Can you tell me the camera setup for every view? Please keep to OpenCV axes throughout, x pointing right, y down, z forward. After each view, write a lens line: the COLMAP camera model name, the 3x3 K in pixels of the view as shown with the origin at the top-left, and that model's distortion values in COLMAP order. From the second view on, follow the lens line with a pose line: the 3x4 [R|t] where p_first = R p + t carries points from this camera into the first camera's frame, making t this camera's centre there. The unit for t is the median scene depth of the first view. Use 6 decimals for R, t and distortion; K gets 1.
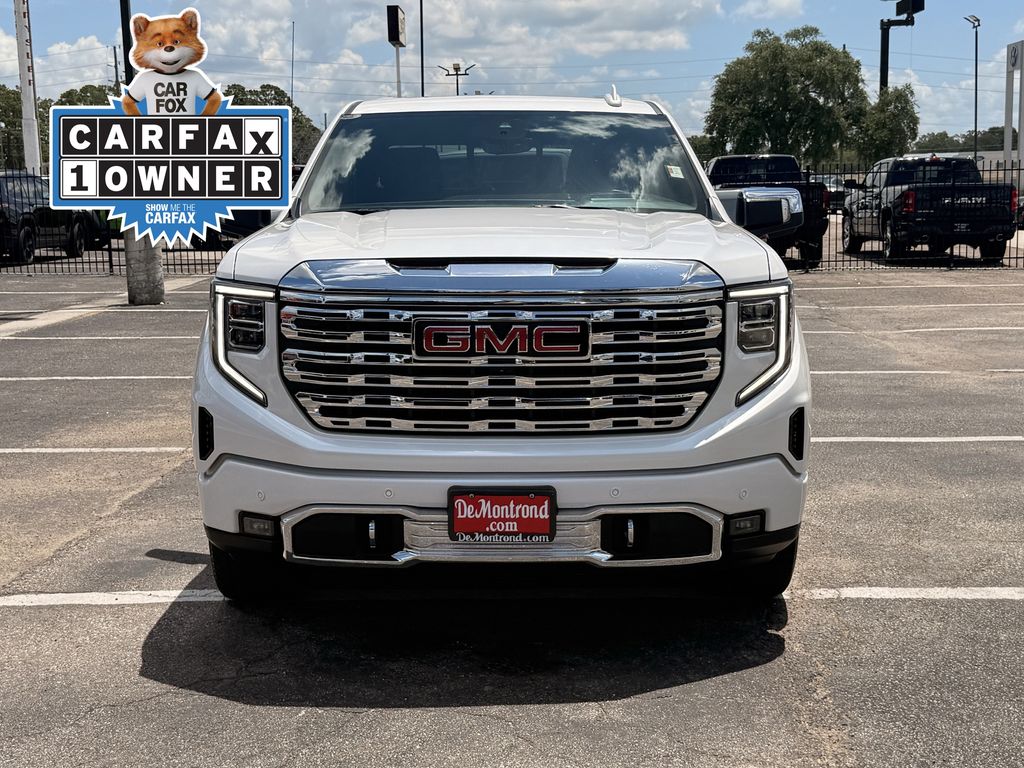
lens RADIAL K [[1805.6, 0, 513.5], [0, 1805.6, 387.0], [0, 0, 1]] dist [0.002973, 0.000000]
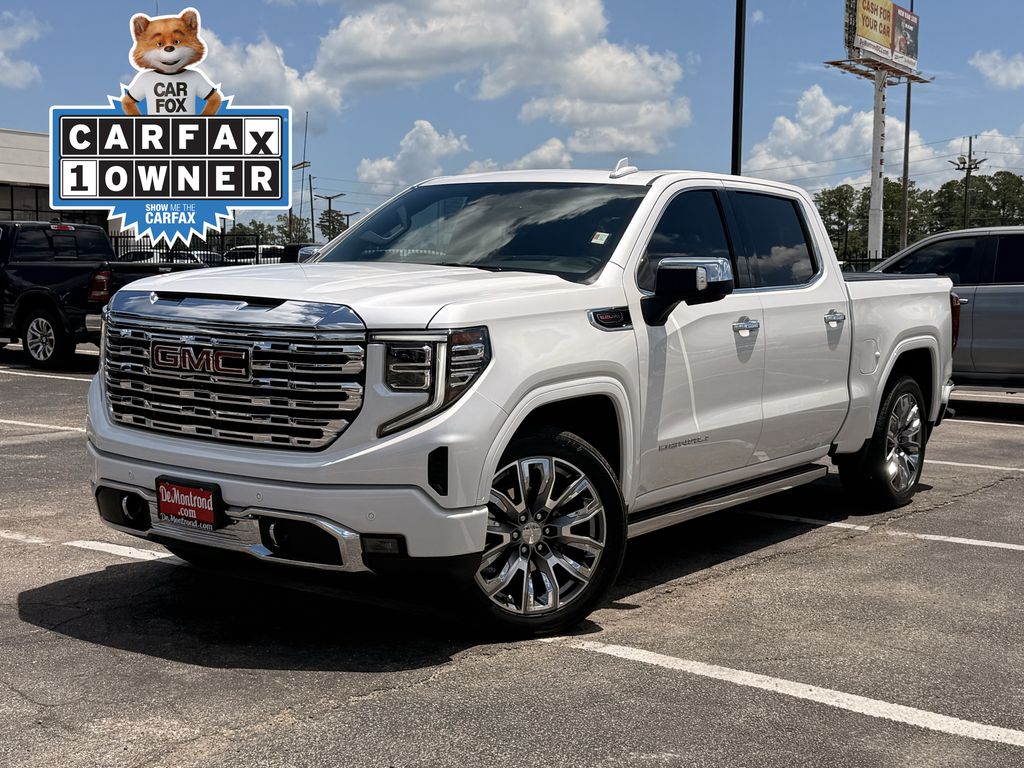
lens RADIAL K [[1805.6, 0, 514.9], [0, 1805.6, 381.7], [0, 0, 1]] dist [0.002973, 0.000000]
pose [[0.743565, 0.070164, -0.664973, 0.946848], [-0.116214, 0.992905, -0.025184, -0.005401], [0.658487, 0.096005, 0.746443, 0.222490]]
